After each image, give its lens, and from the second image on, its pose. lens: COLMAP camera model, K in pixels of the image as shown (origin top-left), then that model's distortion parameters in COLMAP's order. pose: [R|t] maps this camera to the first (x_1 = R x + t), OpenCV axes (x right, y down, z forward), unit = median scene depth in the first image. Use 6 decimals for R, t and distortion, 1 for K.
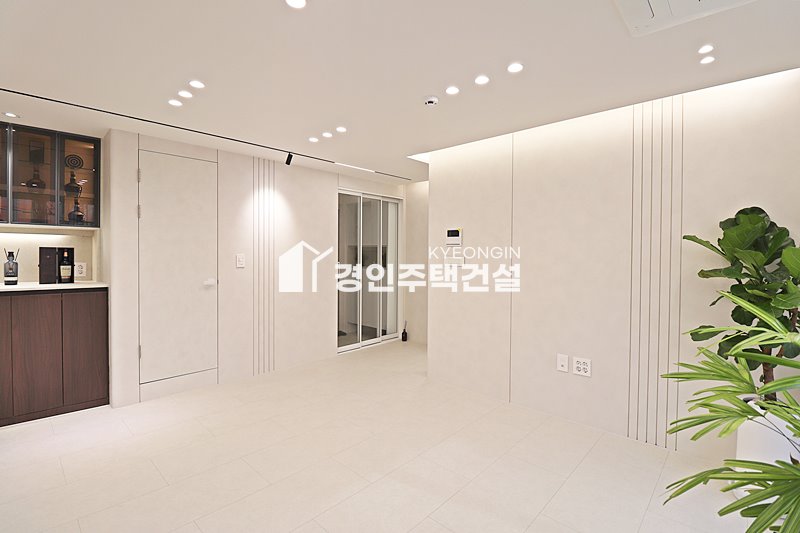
lens RADIAL K [[370.0, 0, 405.5], [0, 370.0, 260.1], [0, 0, 1]] dist [-0.002165, -0.010622]
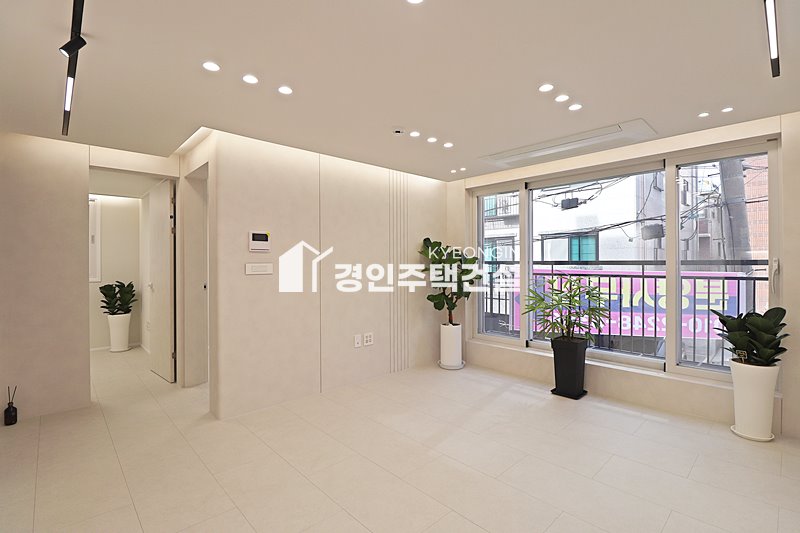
lens RADIAL K [[370.0, 0, 396.5], [0, 370.0, 261.4], [0, 0, 1]] dist [-0.002165, -0.010622]
pose [[0.094643, -0.017154, 0.995363, -0.907381], [0.012775, 0.999790, 0.016015, -0.030573], [-0.995429, 0.011200, 0.094842, 0.739924]]
